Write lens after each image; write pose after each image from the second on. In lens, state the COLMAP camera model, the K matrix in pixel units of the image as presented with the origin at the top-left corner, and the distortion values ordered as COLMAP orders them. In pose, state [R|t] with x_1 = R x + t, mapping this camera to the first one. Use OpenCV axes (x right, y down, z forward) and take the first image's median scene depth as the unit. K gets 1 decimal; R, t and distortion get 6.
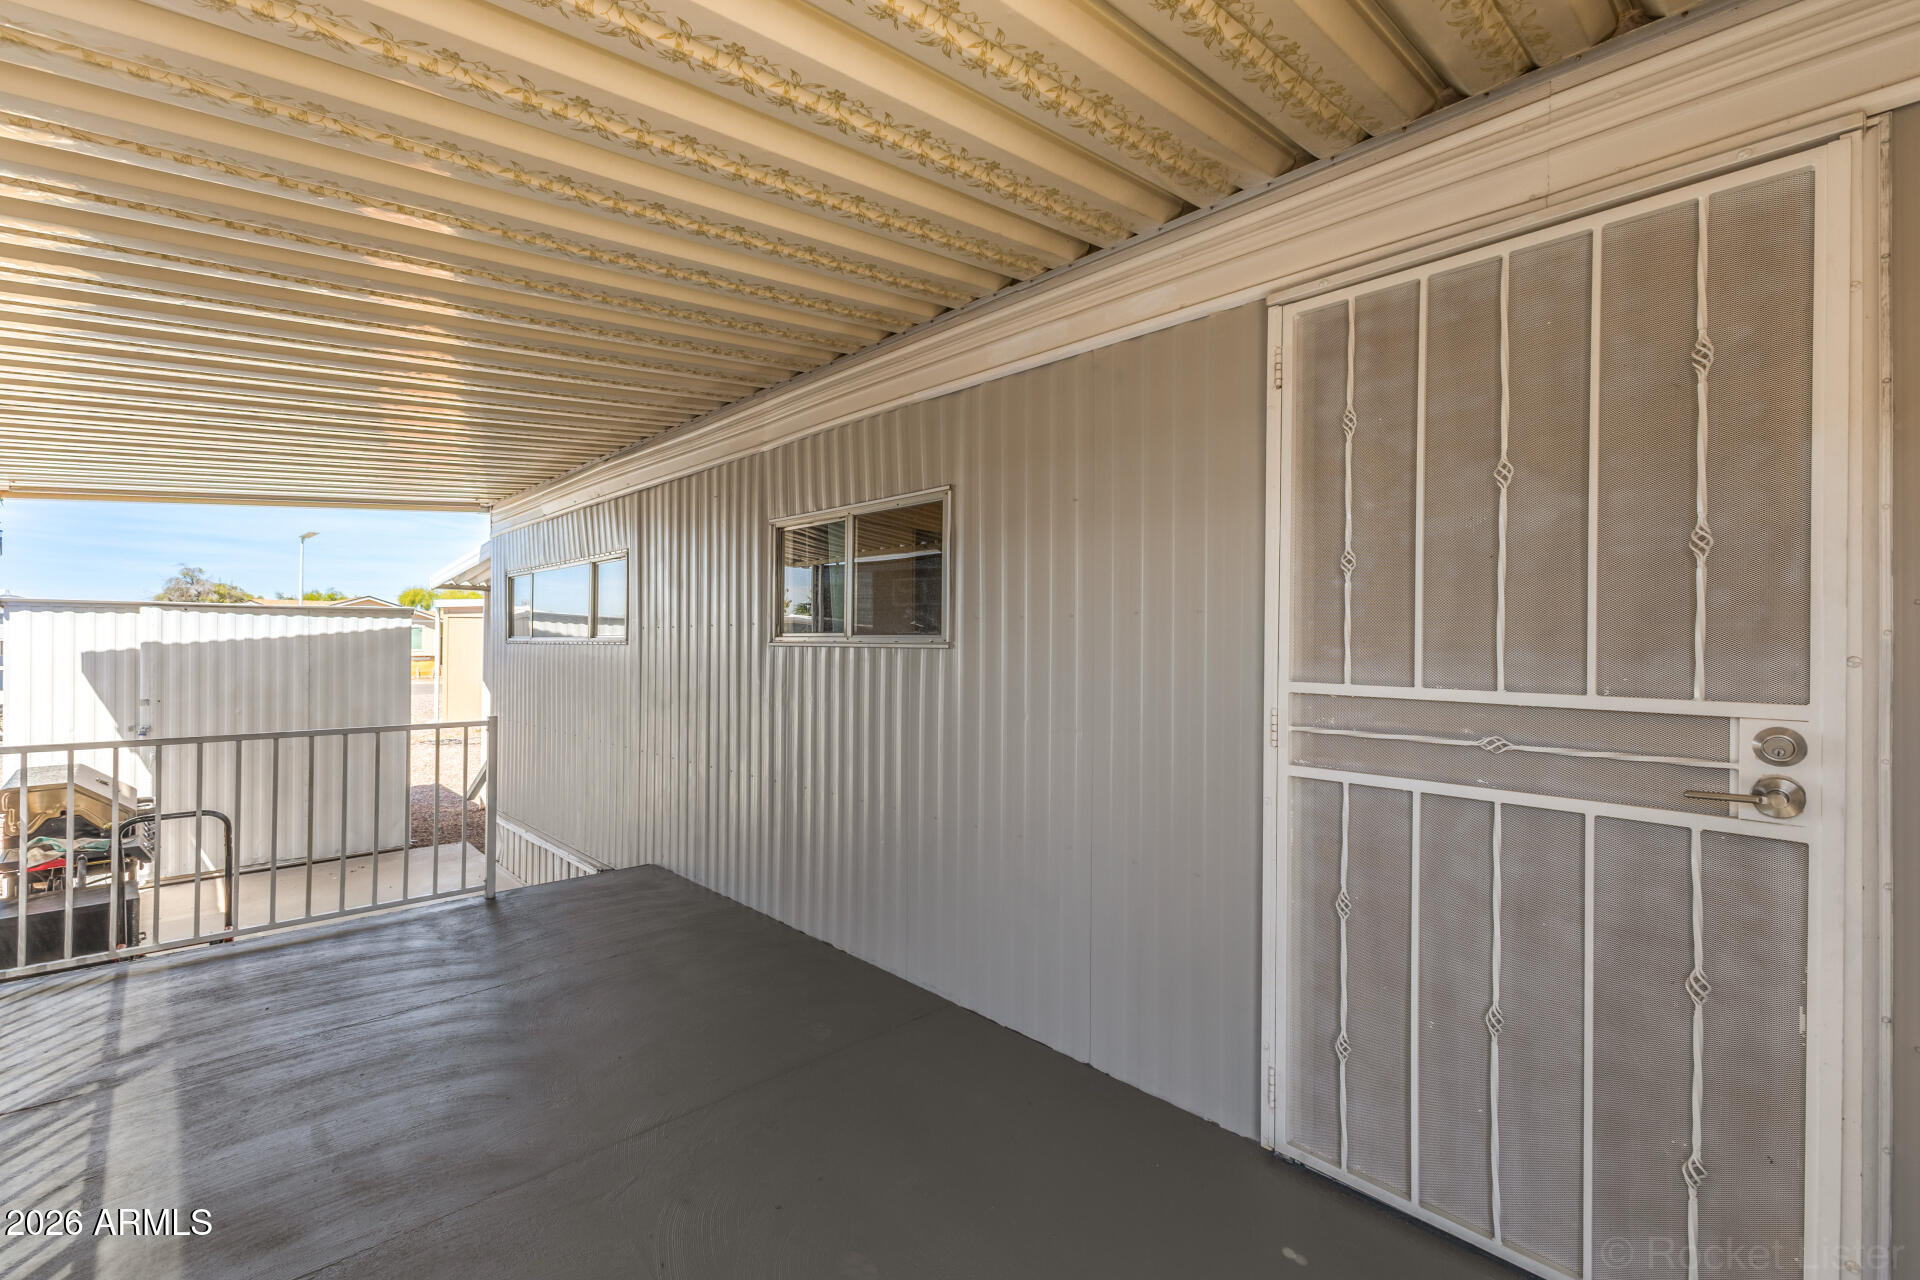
lens RADIAL K [[834.1, 0, 948.7], [0, 834.1, 638.1], [0, 0, 1]] dist [0.010669, -0.002030]
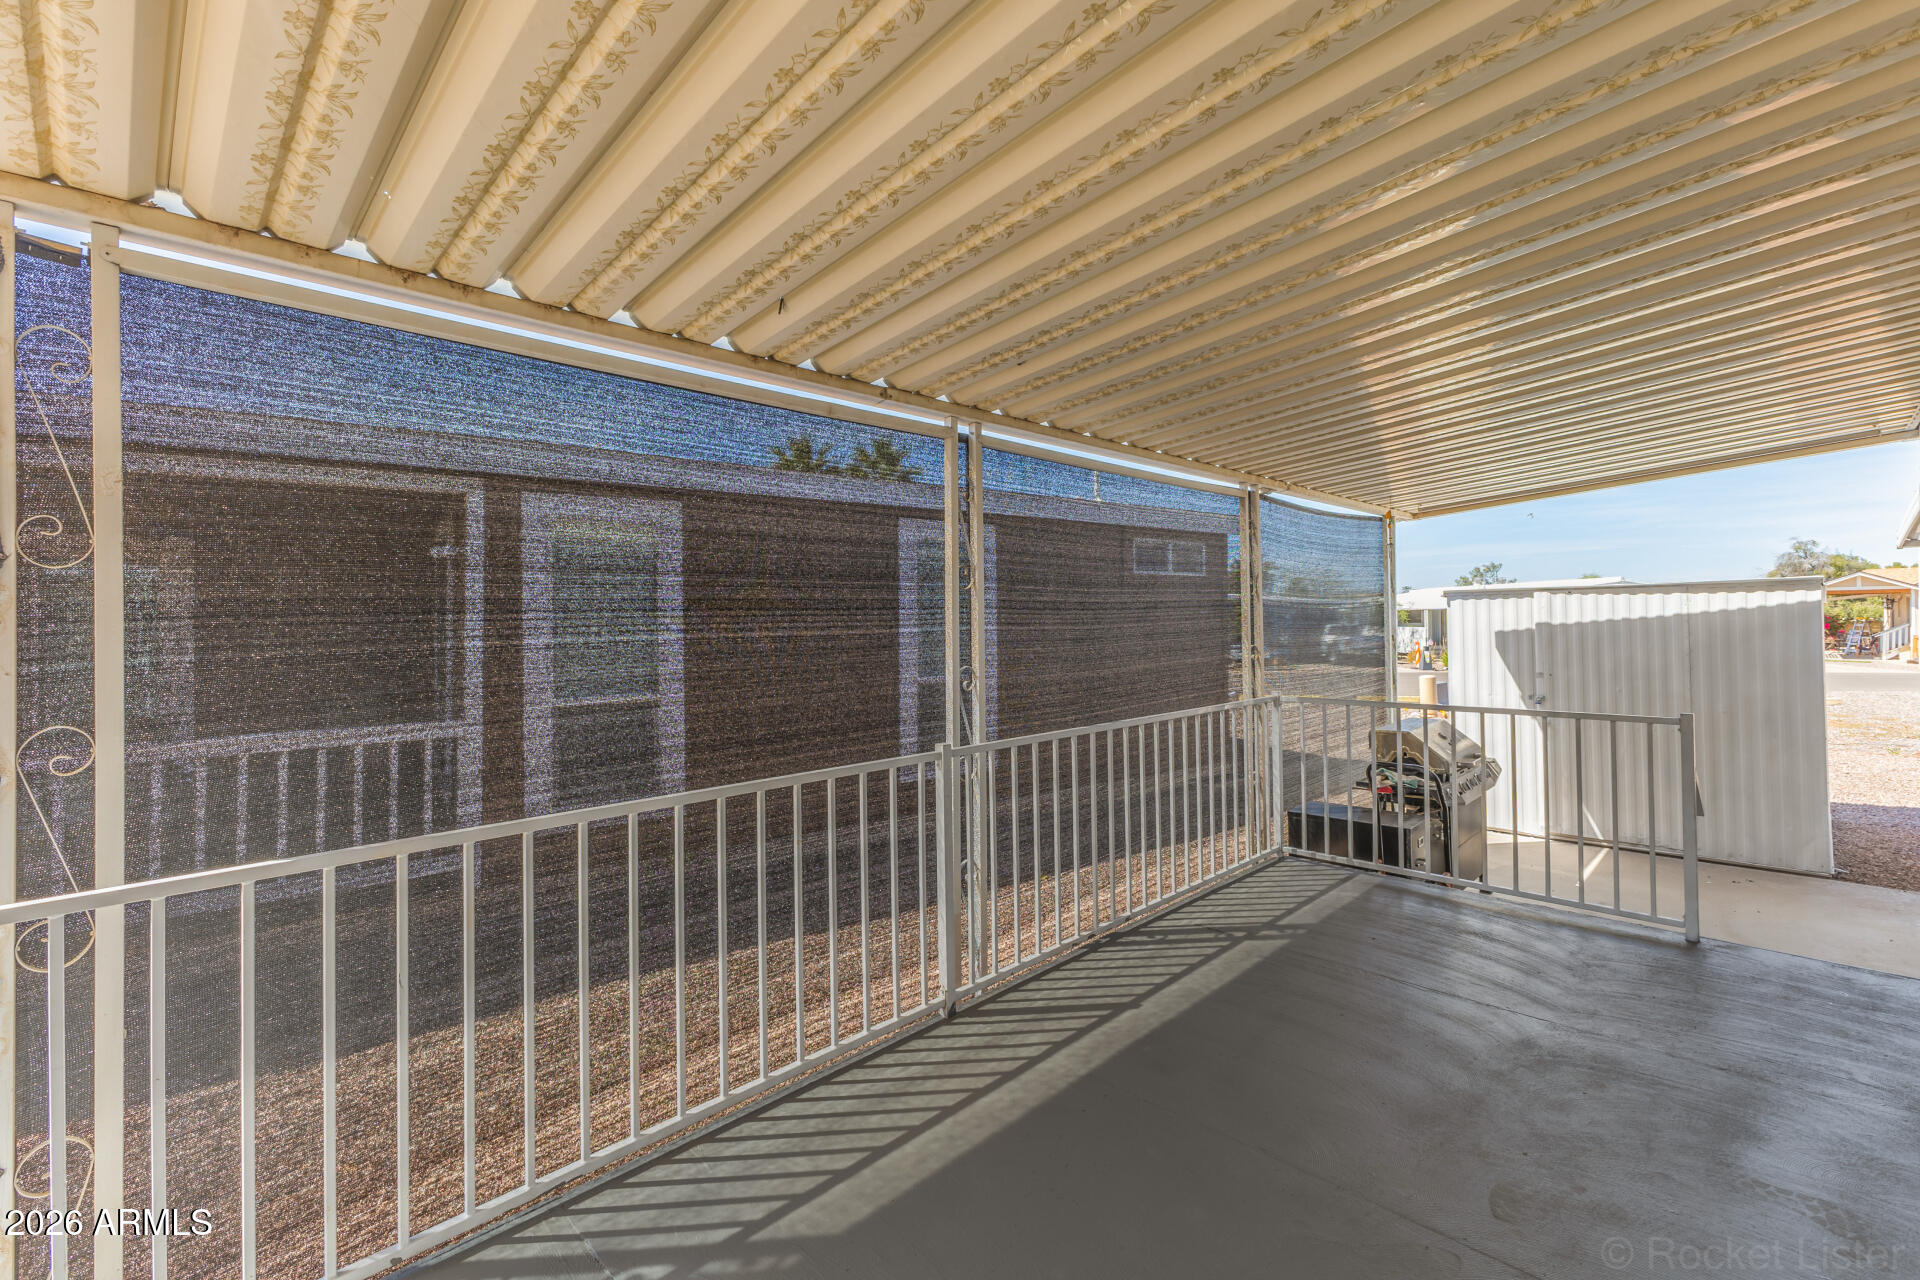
lens RADIAL K [[834.1, 0, 965.1], [0, 834.1, 622.9], [0, 0, 1]] dist [0.010669, -0.002030]
pose [[0.037167, -0.006193, -0.999290, 0.186347], [0.015270, 0.999868, -0.005629, -0.000293], [0.999192, -0.015050, 0.037256, 0.220710]]
